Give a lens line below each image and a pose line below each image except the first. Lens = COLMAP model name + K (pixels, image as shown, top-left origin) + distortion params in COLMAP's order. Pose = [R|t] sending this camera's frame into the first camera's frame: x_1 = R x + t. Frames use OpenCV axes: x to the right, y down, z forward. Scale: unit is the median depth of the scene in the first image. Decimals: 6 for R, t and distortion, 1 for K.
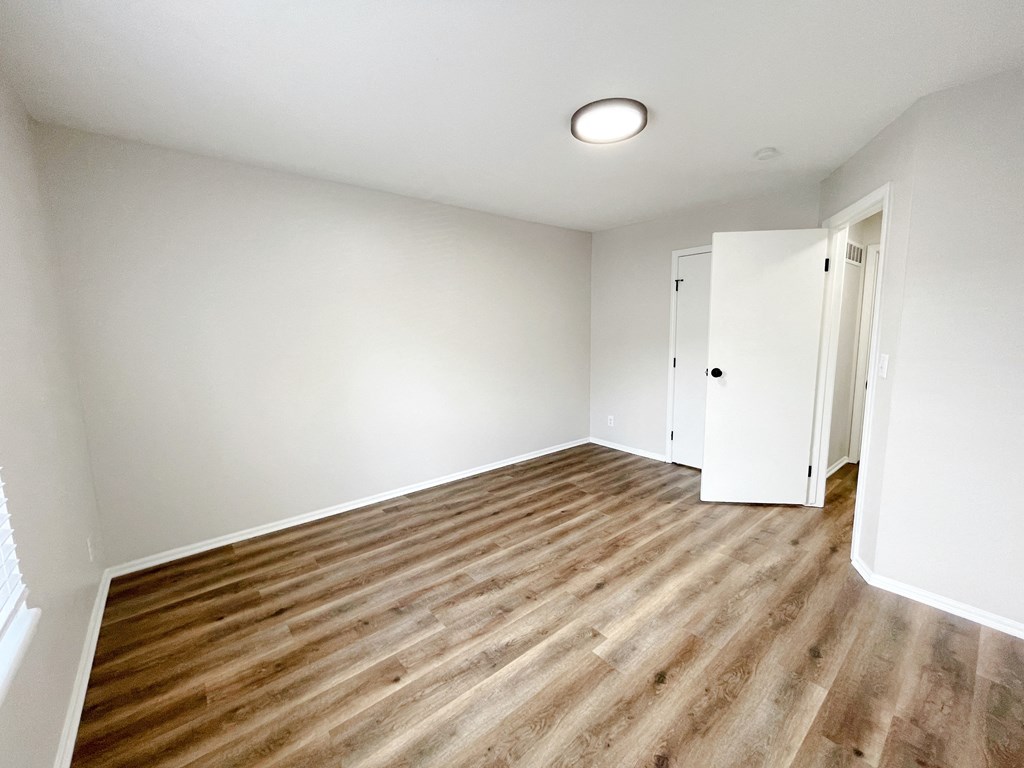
lens RADIAL K [[421.2, 0, 515.4], [0, 421.2, 381.4], [0, 0, 1]] dist [-0.004180, -0.000444]
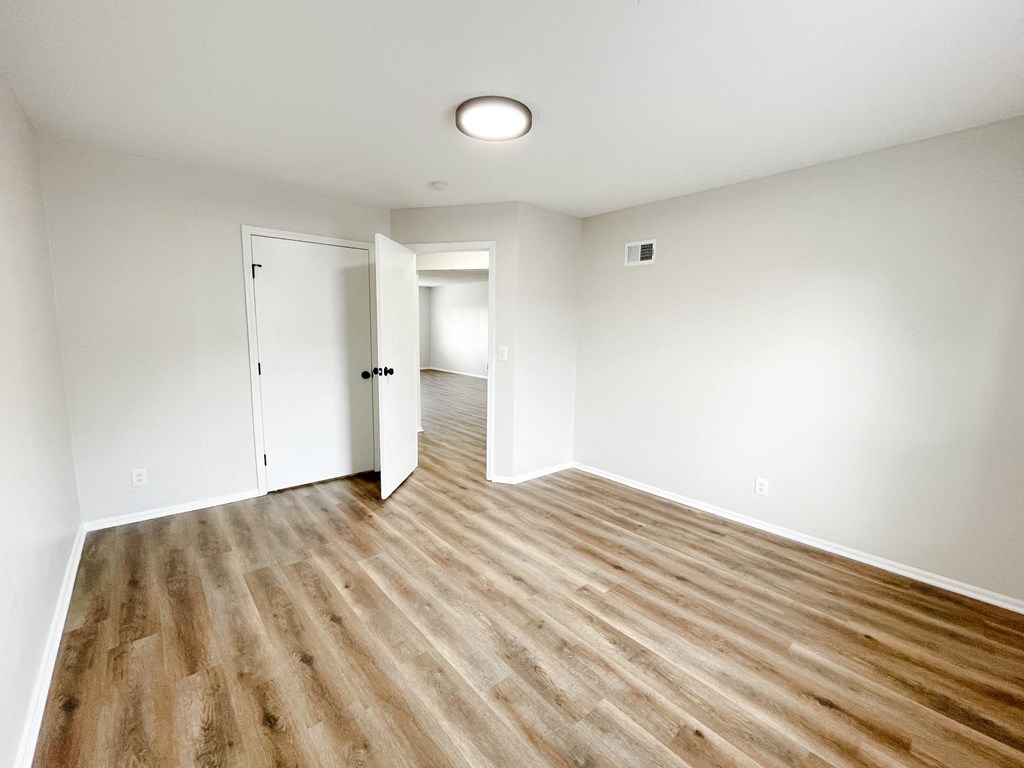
lens RADIAL K [[421.2, 0, 514.7], [0, 421.2, 391.4], [0, 0, 1]] dist [-0.004180, -0.000444]
pose [[-0.019995, -0.139917, 0.989961, -0.688741], [0.105058, 0.984384, 0.141251, -0.106699], [-0.994265, 0.106828, -0.004983, 0.863079]]
